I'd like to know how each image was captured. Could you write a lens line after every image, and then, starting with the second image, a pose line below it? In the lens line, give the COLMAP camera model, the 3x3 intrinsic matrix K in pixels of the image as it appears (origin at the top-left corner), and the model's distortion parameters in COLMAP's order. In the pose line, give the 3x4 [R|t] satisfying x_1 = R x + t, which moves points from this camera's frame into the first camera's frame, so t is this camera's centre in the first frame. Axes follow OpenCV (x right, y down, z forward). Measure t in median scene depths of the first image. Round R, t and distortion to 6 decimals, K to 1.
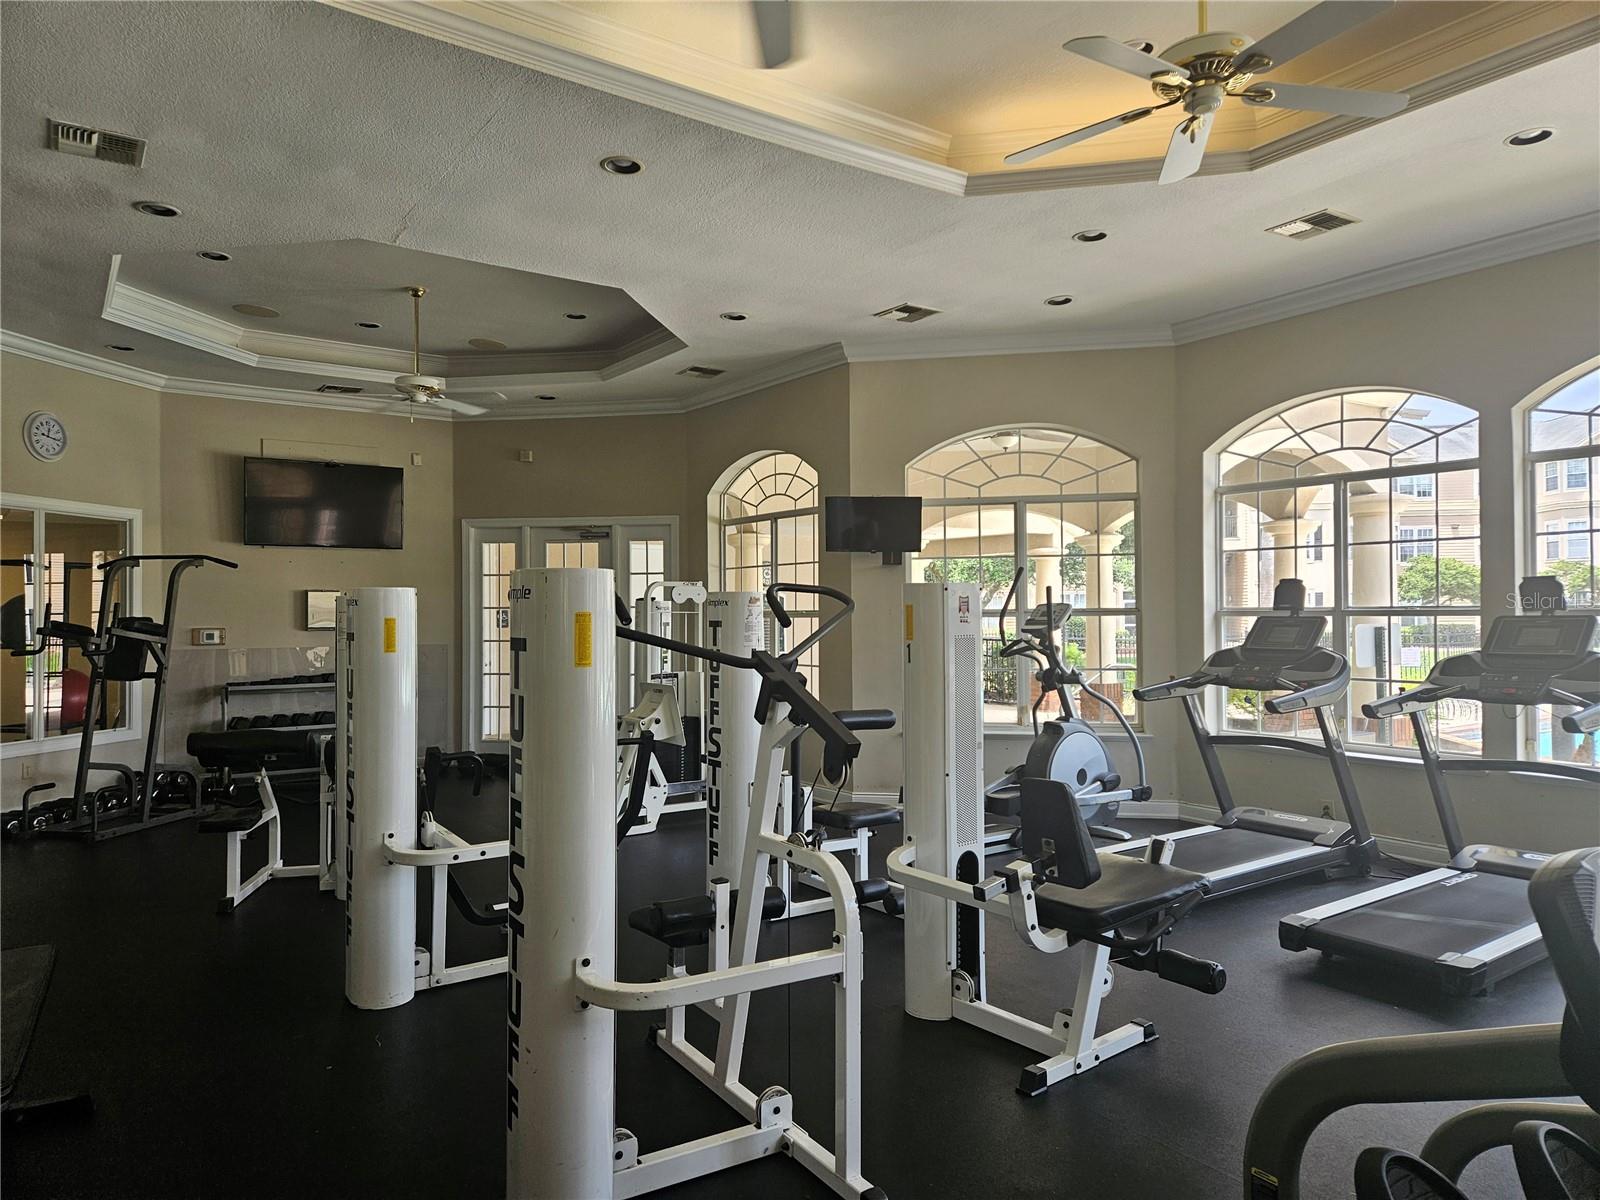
lens RADIAL K [[1059.0, 0, 791.2], [0, 1059.0, 612.7], [0, 0, 1]] dist [0.094432, -0.074417]
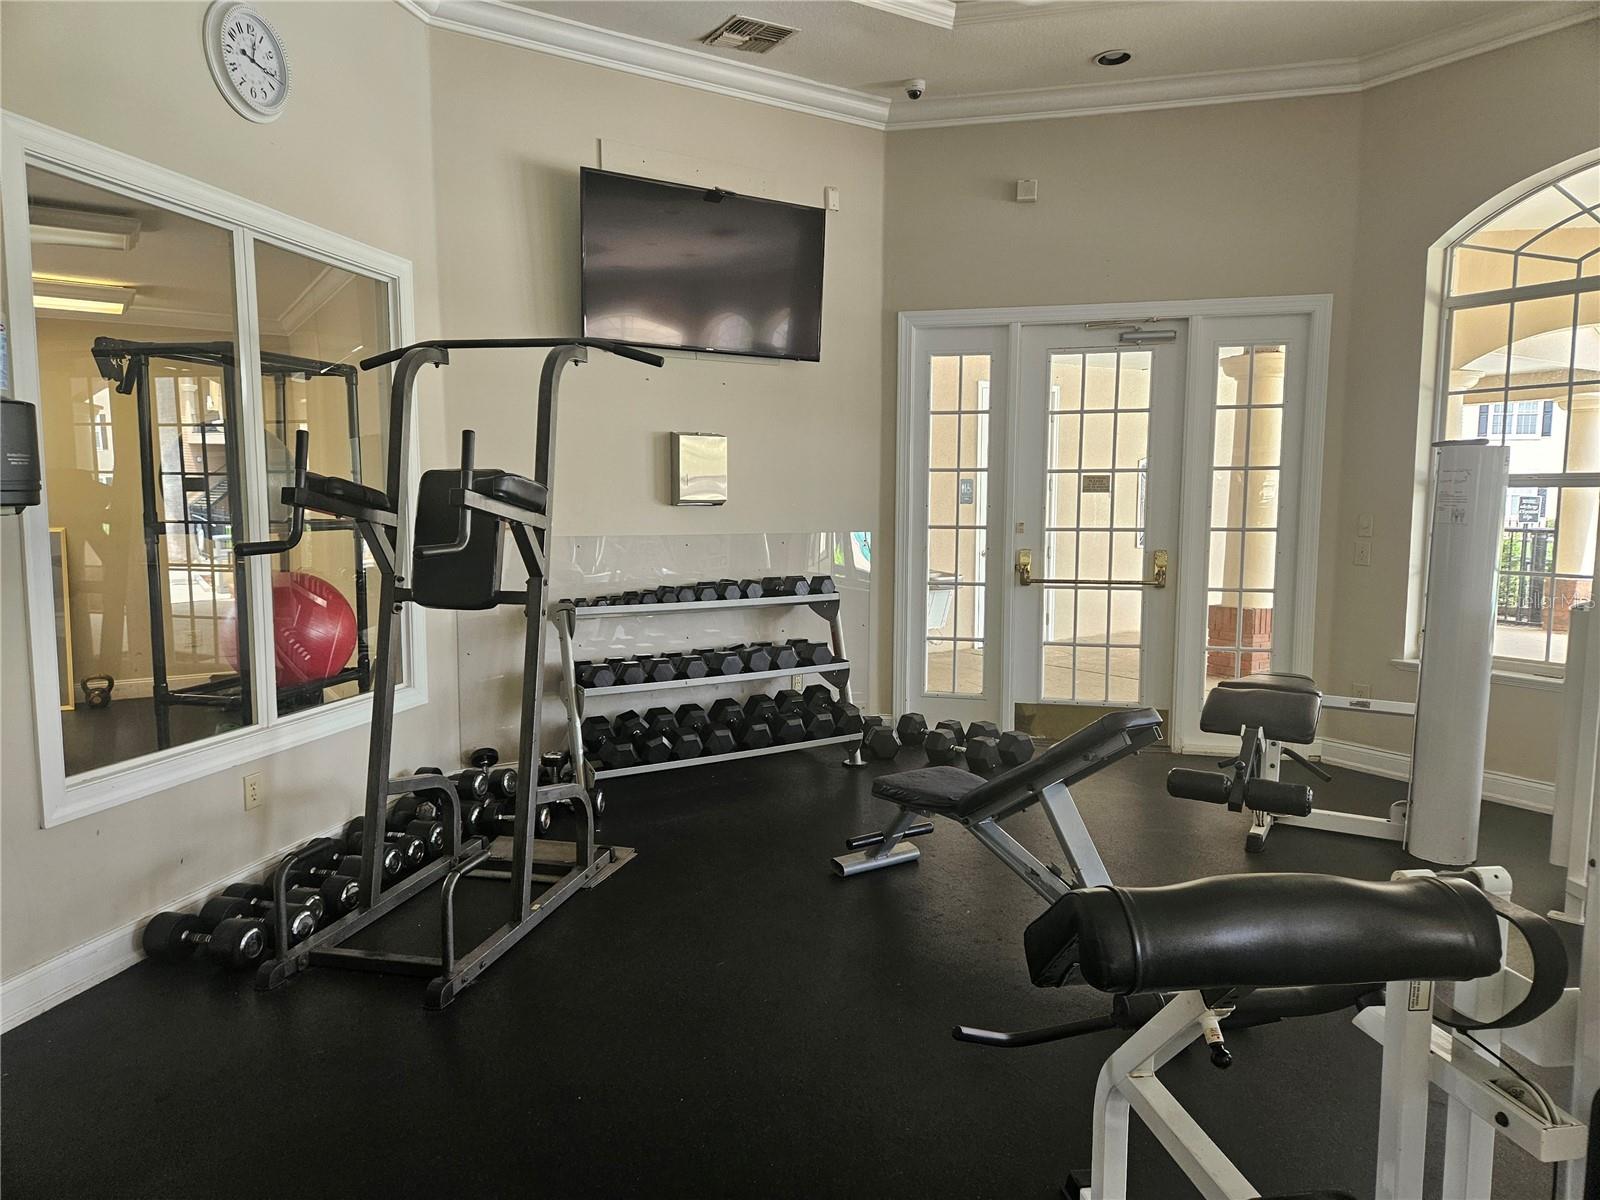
lens RADIAL K [[1059.0, 0, 795.7], [0, 1059.0, 613.6], [0, 0, 1]] dist [0.094432, -0.074417]
pose [[0.999492, 0.012526, -0.029302, -0.373993], [-0.009295, 0.994117, 0.107910, 0.012465], [0.030481, -0.107582, 0.993729, 0.452602]]
